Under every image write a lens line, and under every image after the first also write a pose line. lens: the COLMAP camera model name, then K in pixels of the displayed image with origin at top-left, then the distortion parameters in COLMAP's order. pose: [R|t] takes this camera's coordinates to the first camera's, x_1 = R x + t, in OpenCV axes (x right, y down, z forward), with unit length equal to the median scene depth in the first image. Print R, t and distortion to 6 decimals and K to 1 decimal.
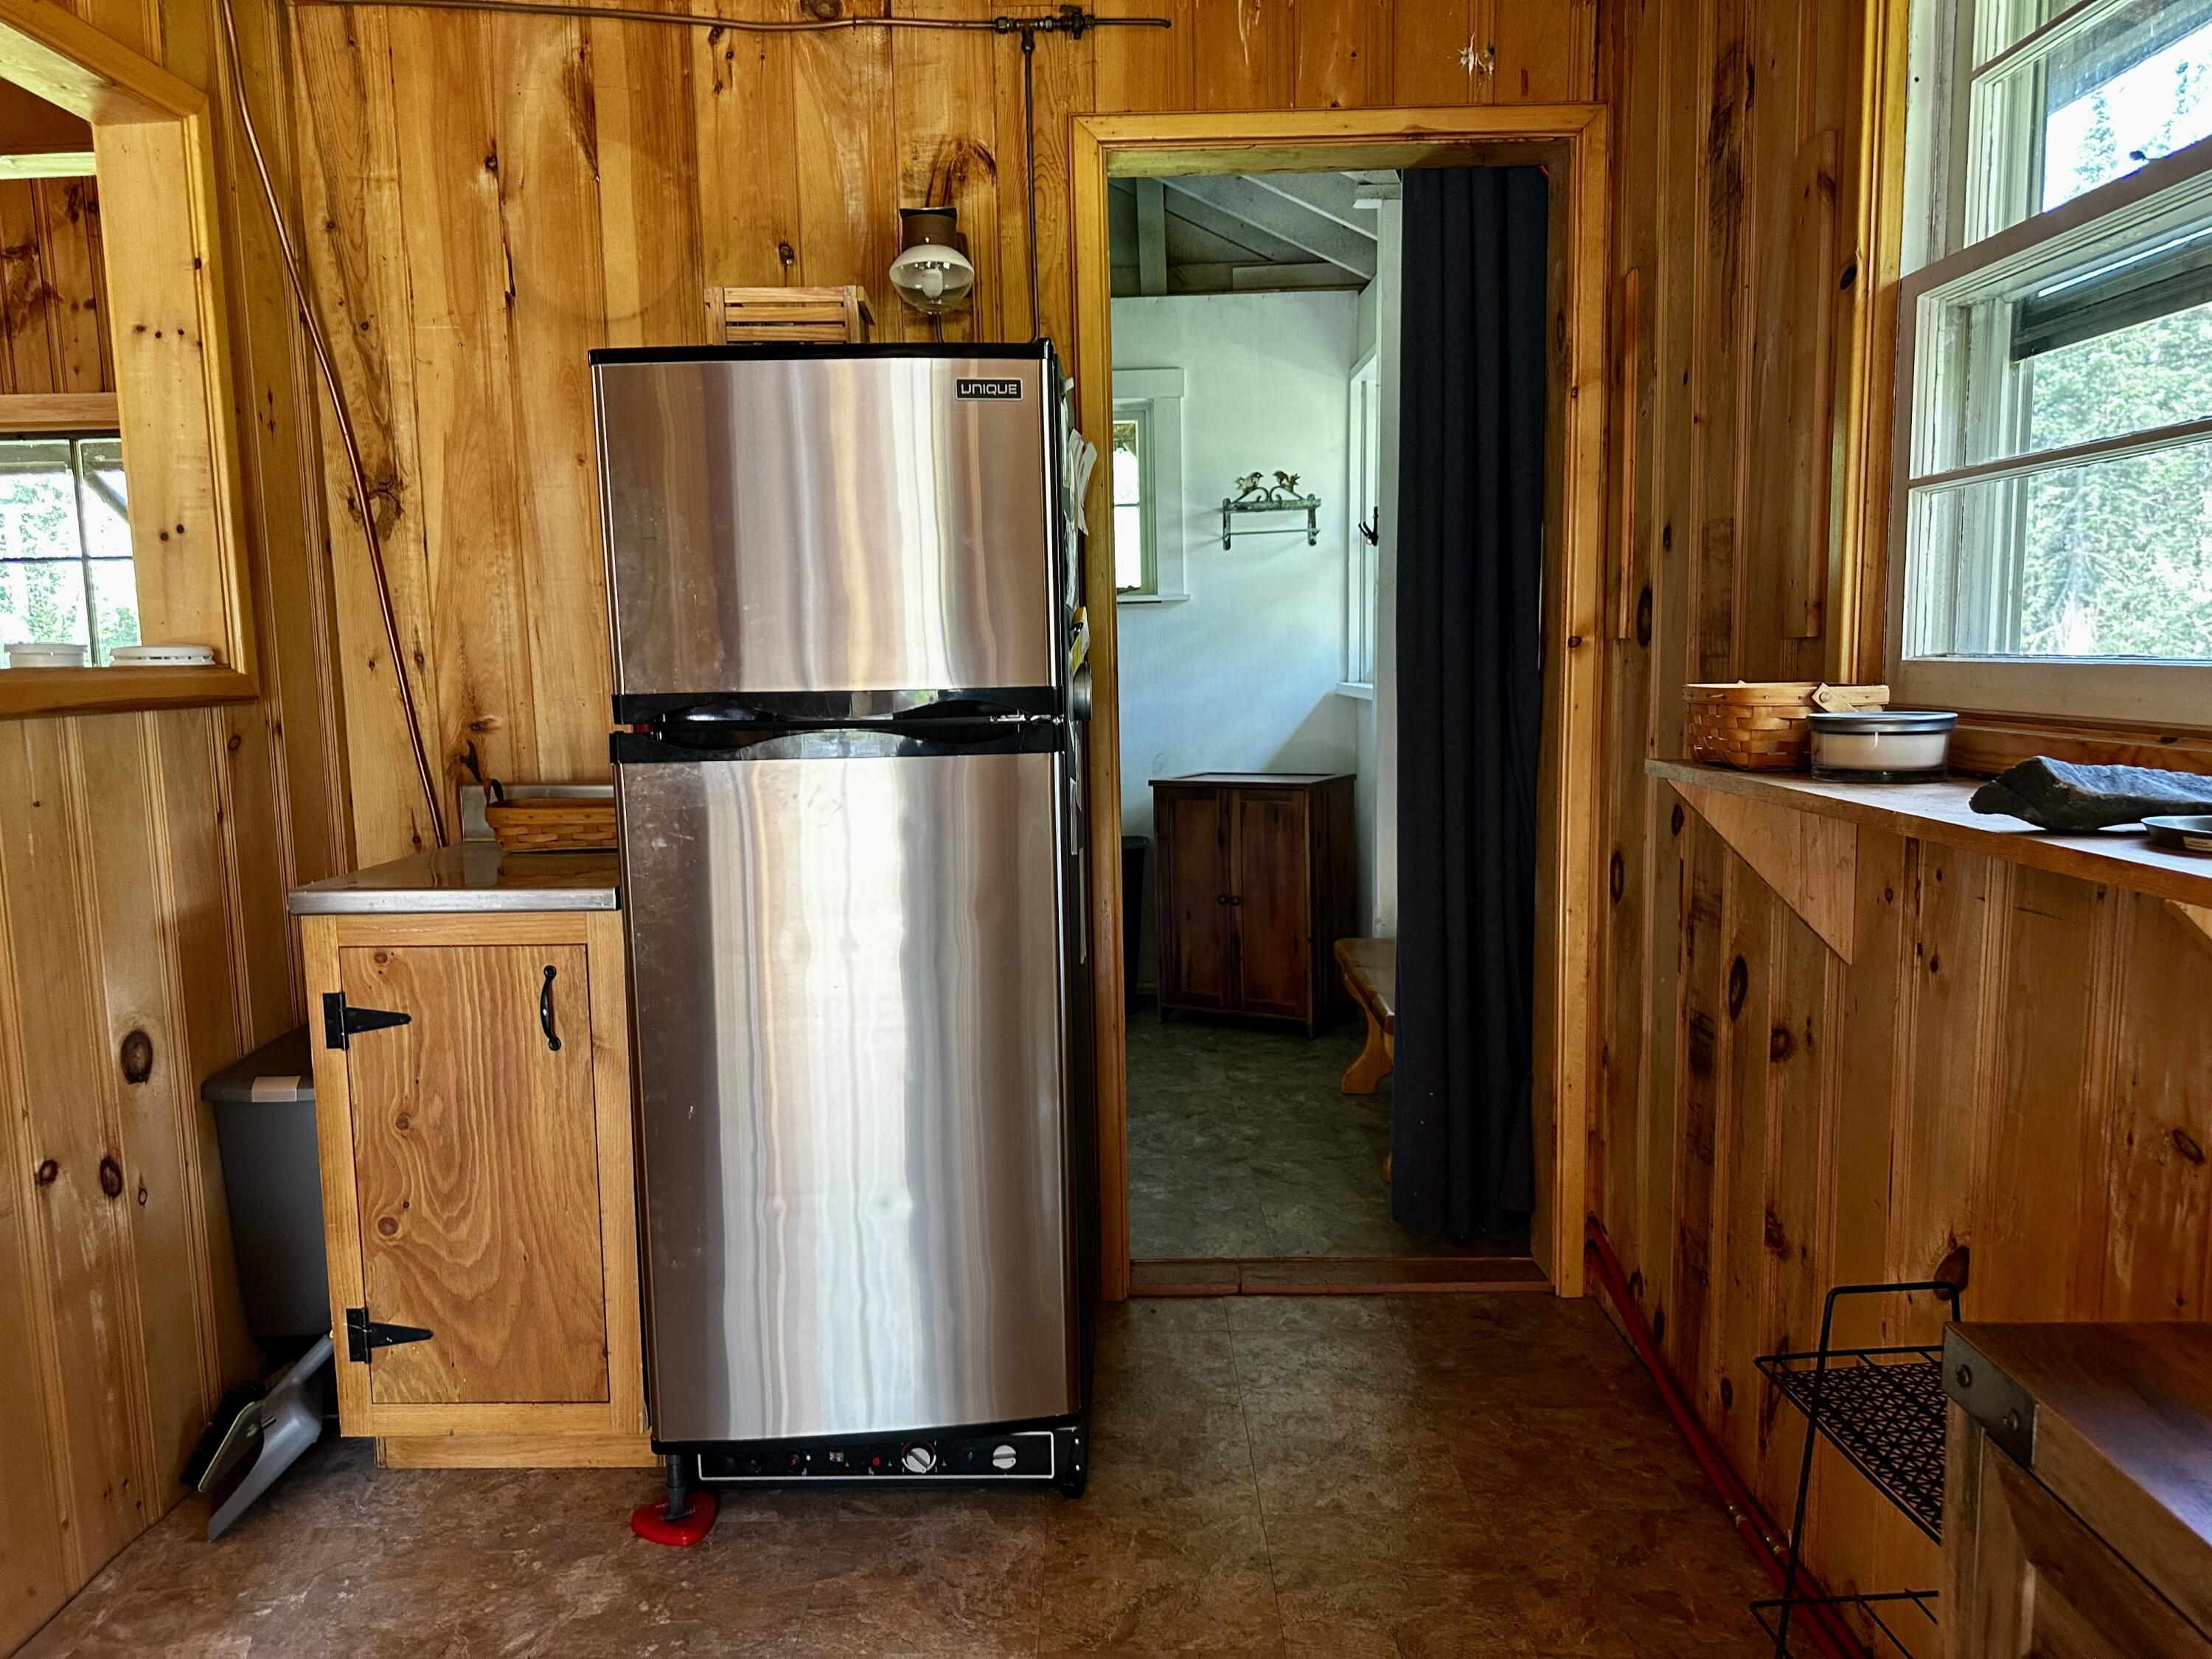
lens RADIAL K [[1554.5, 0, 1106.0], [0, 1554.5, 829.5], [0, 0, 1]] dist [0.037035, -0.093962]
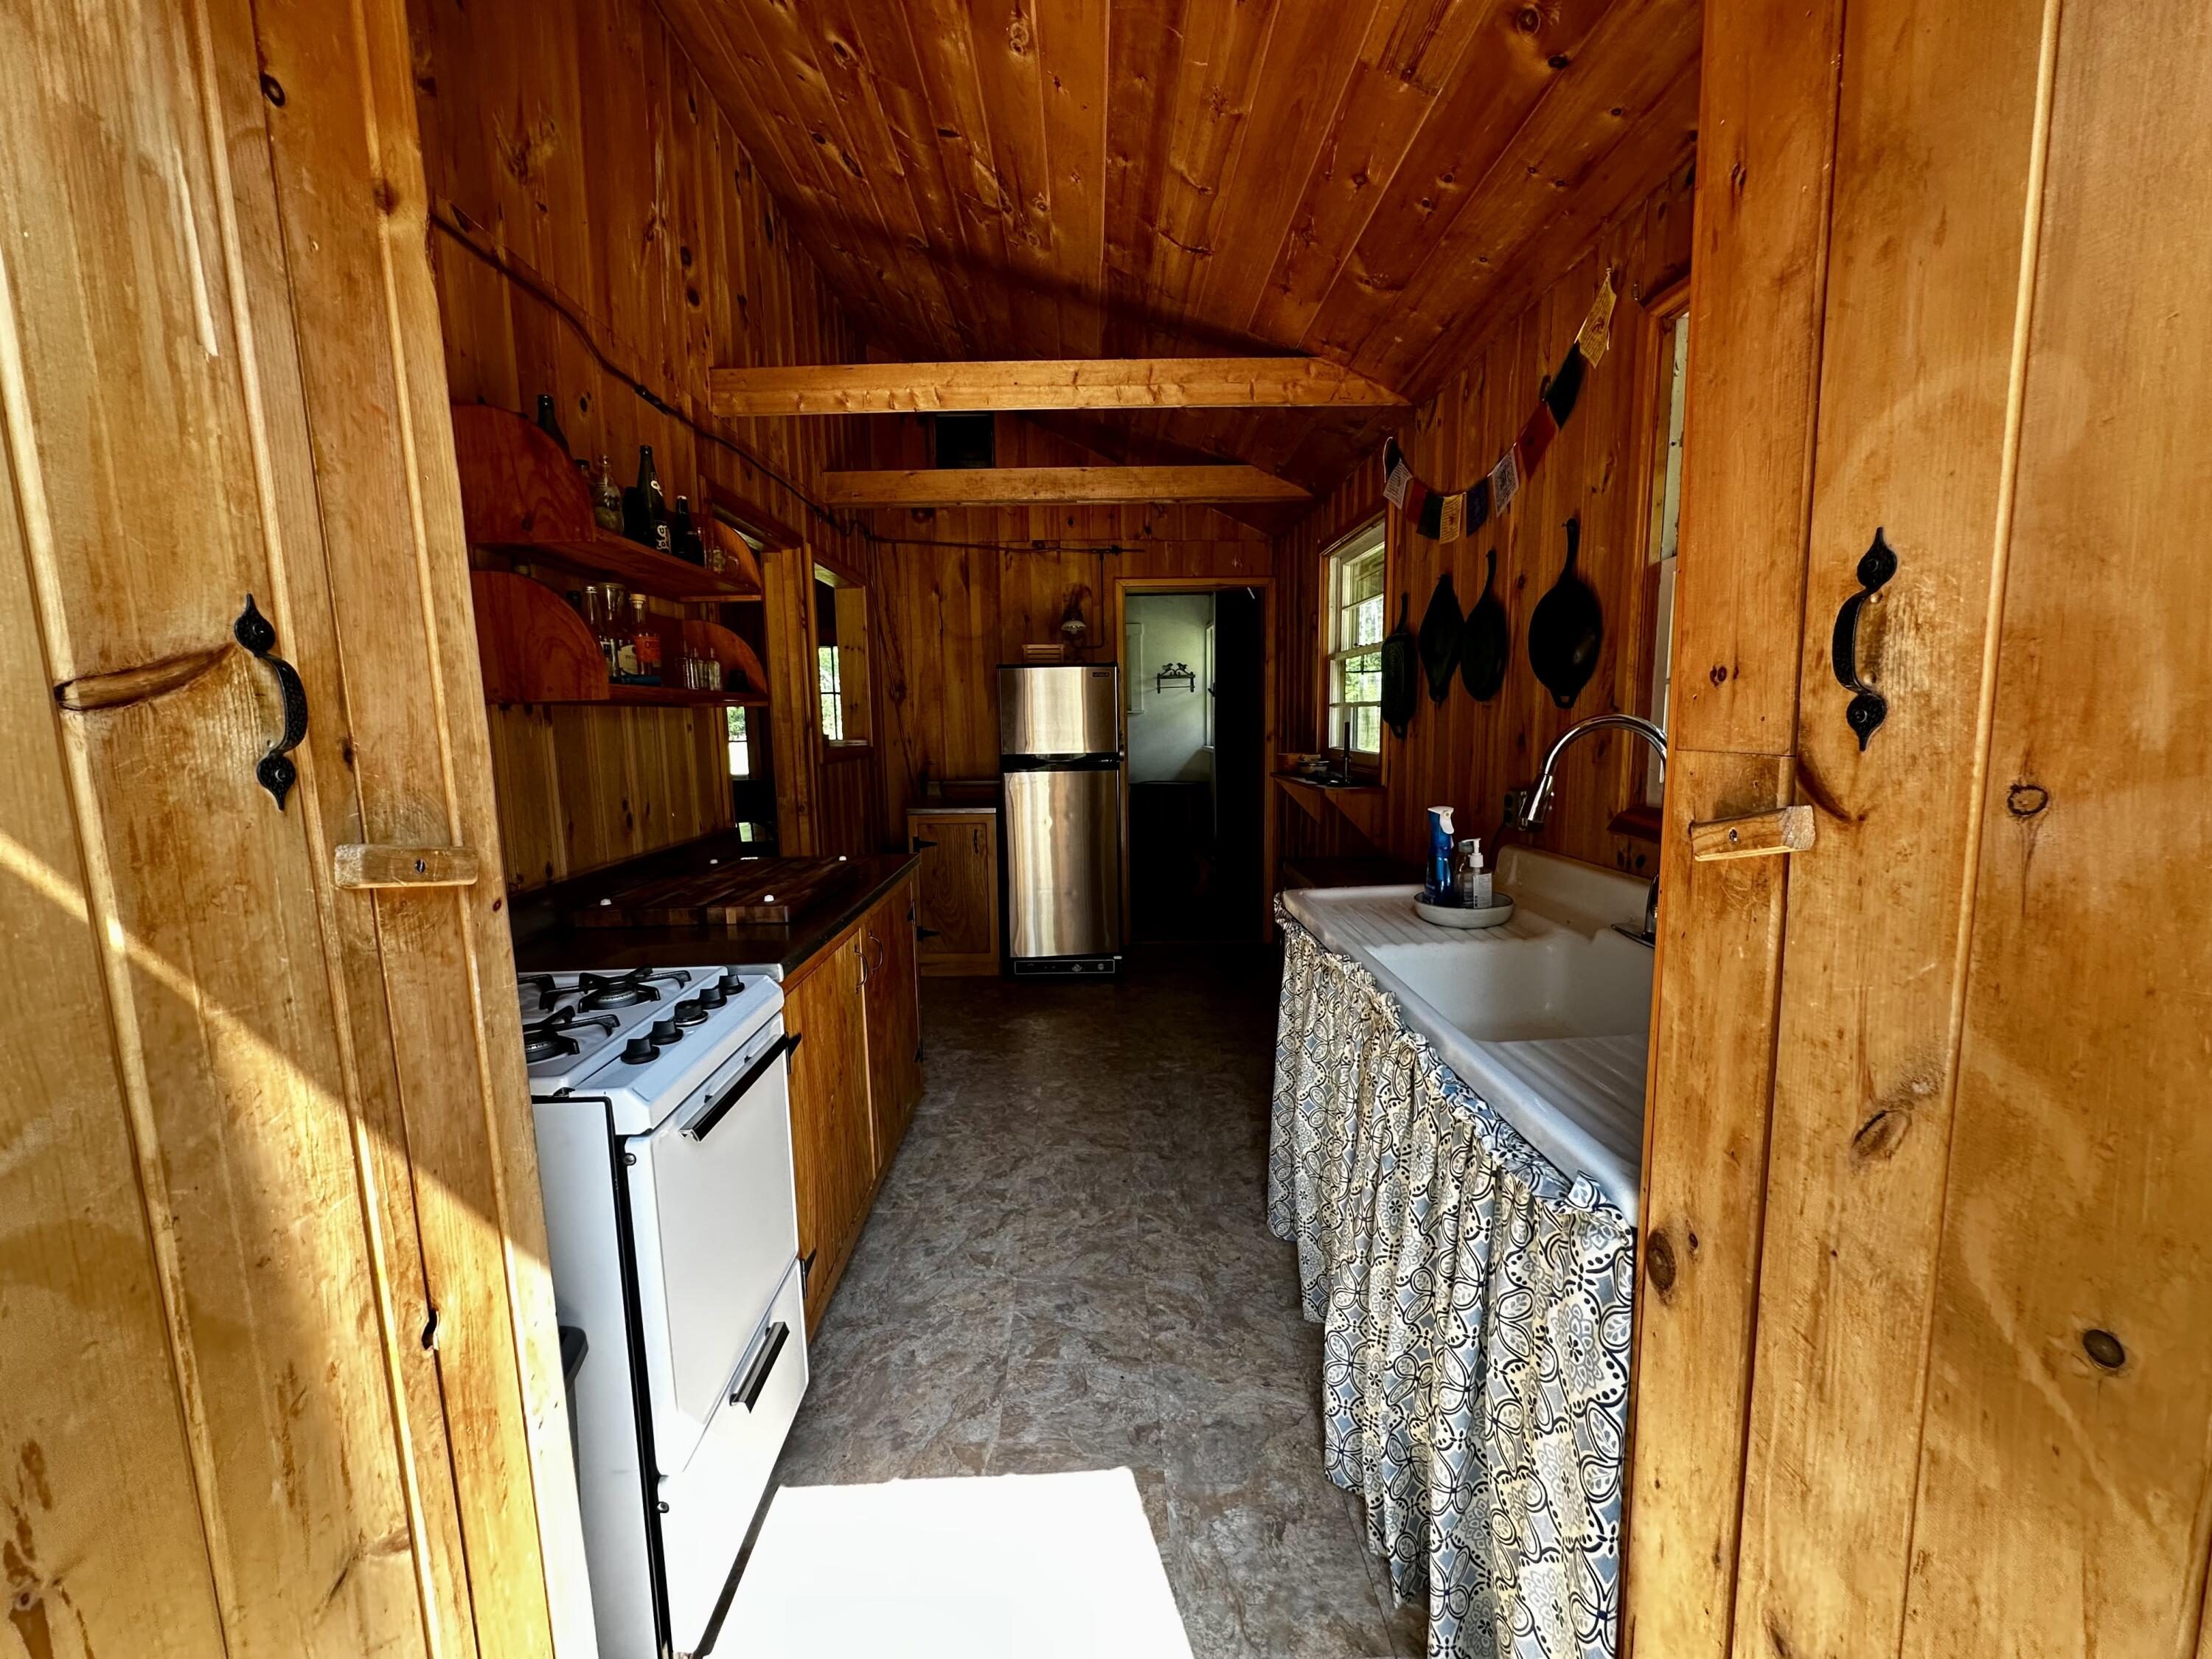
lens RADIAL K [[890.0, 0, 1106.0], [0, 890.0, 829.5], [0, 0, 1]] dist [0.000642, 0.000108]
pose [[0.999667, -0.000463, 0.025789, -0.049256], [0.000261, 0.999969, 0.007861, 0.032451], [-0.025792, -0.007851, 0.999636, -0.487618]]
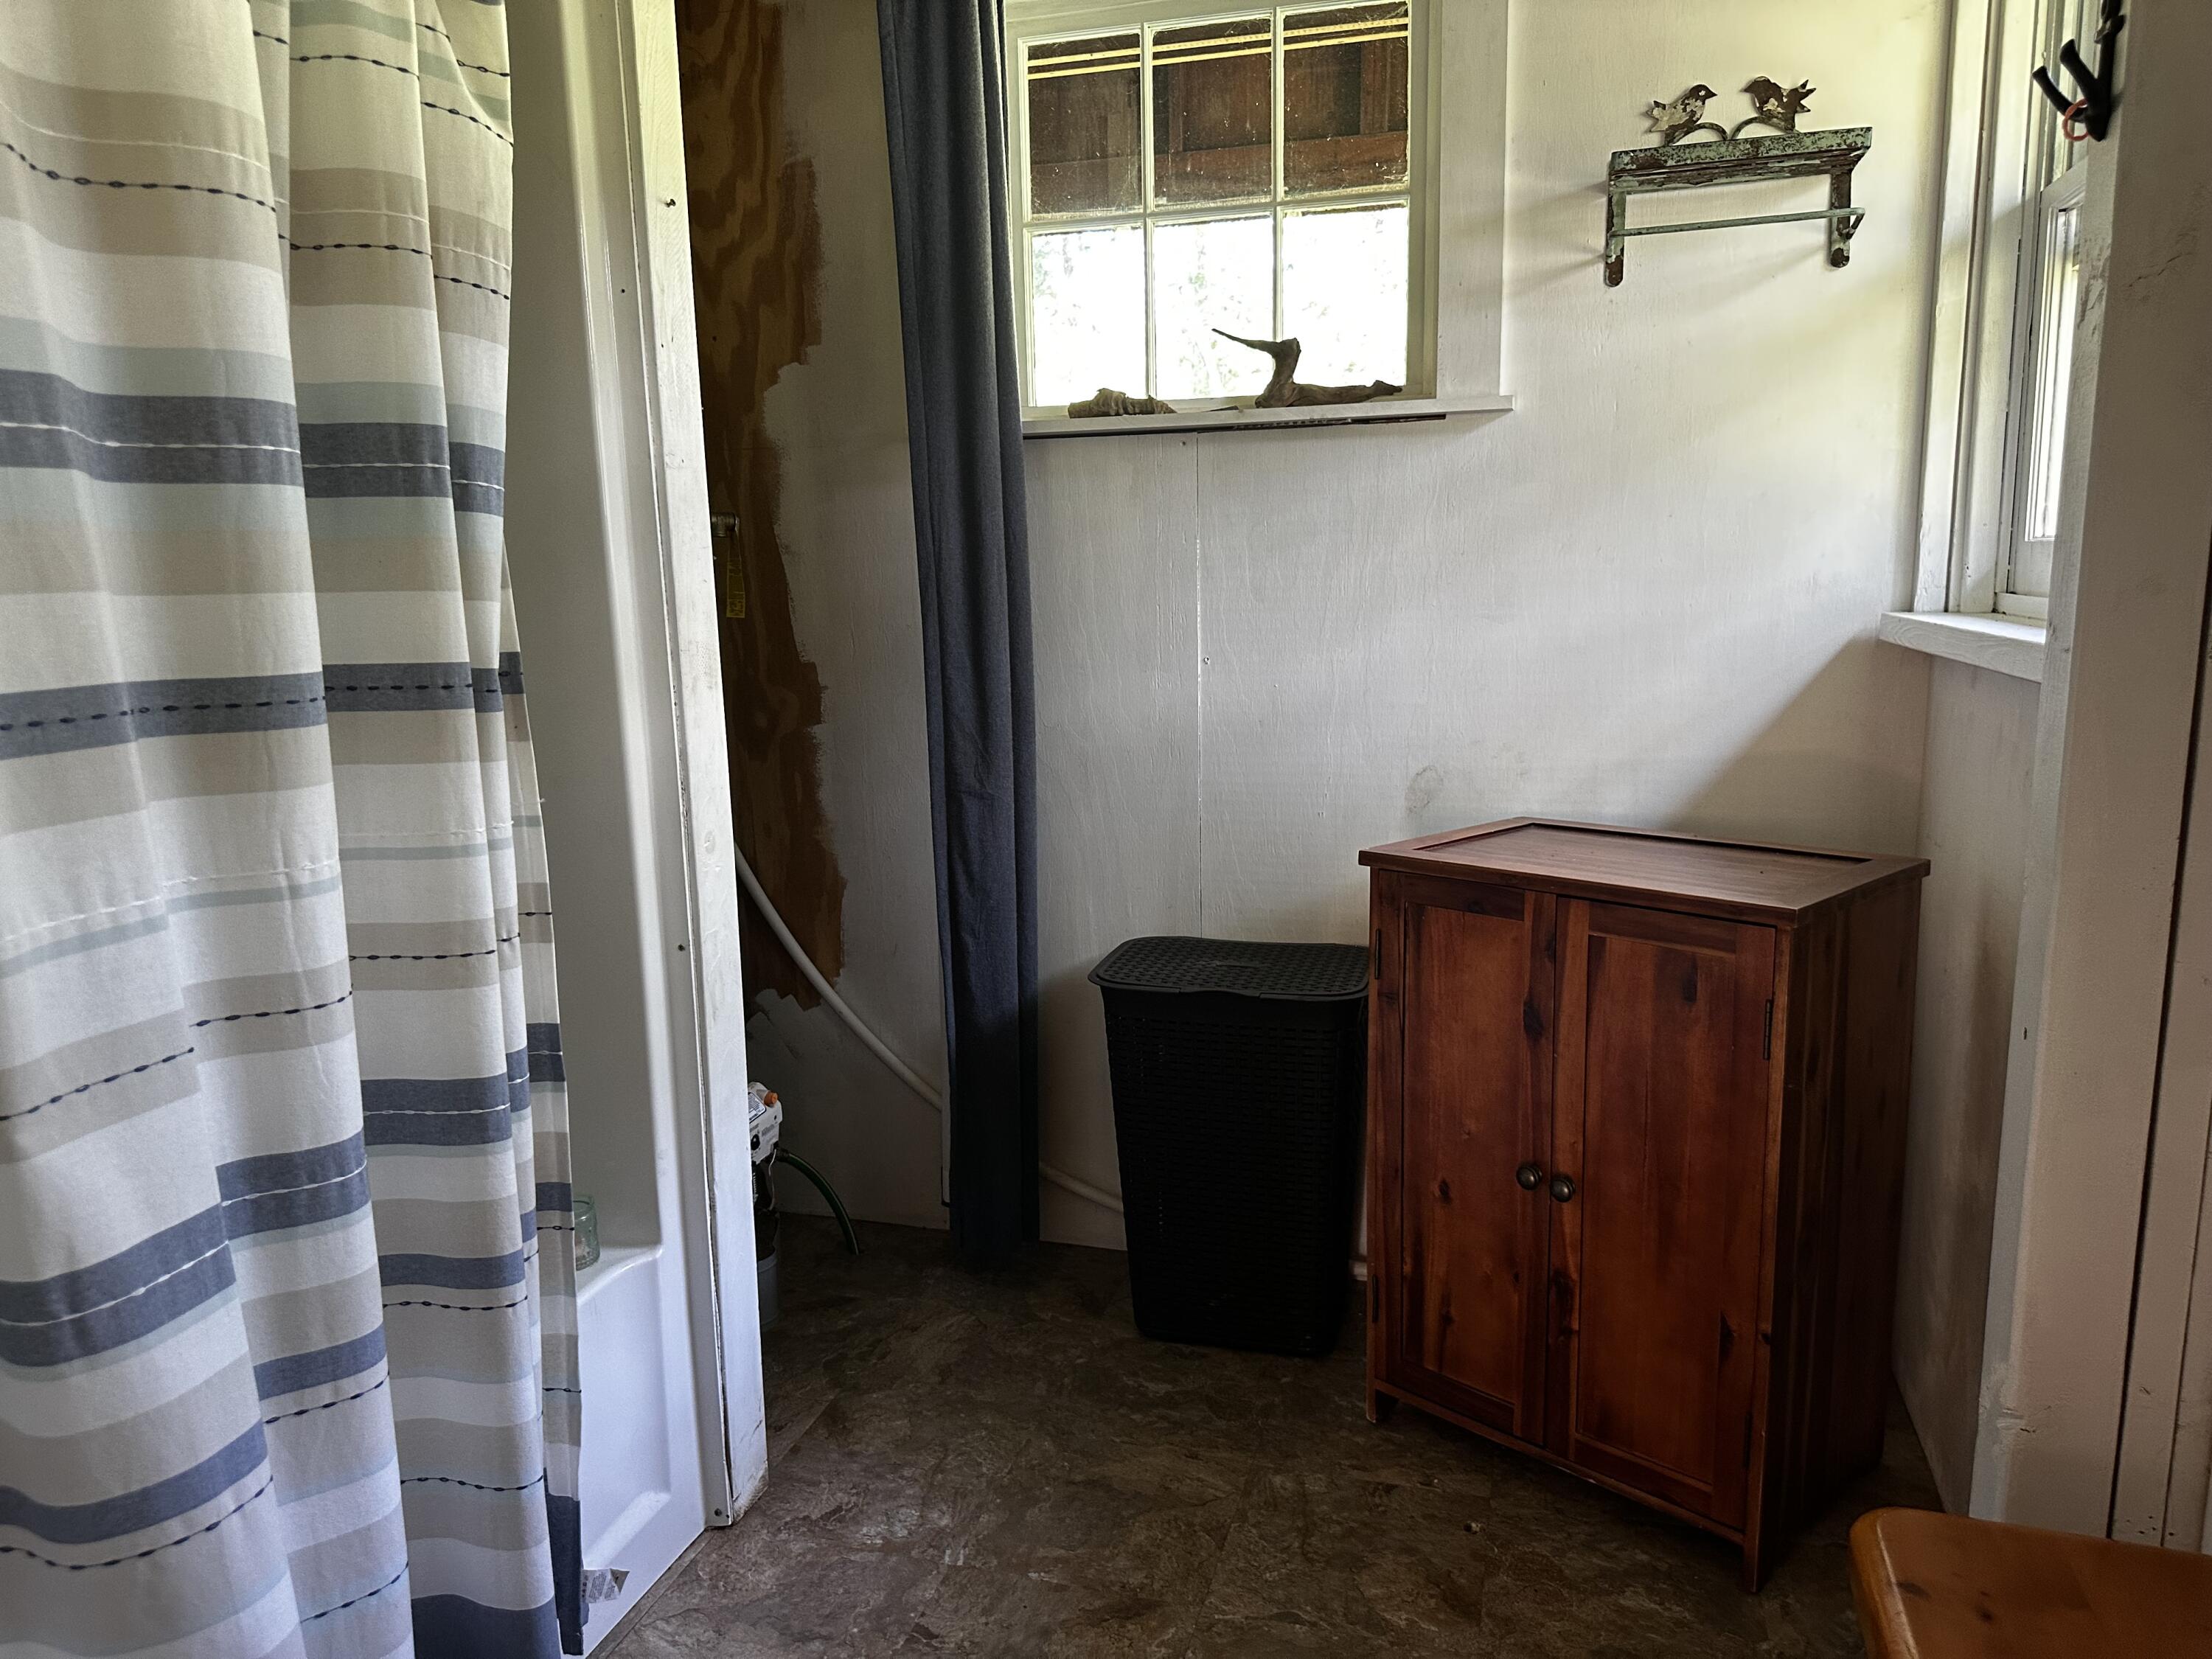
lens RADIAL K [[1554.5, 0, 1106.0], [0, 1554.5, 829.5], [0, 0, 1]] dist [0.037035, -0.093962]
pose [[0.960359, 0.053498, -0.273585, 0.076311], [-0.038576, 0.997474, 0.059638, -0.060485], [0.276084, -0.046720, 0.959997, 0.614629]]
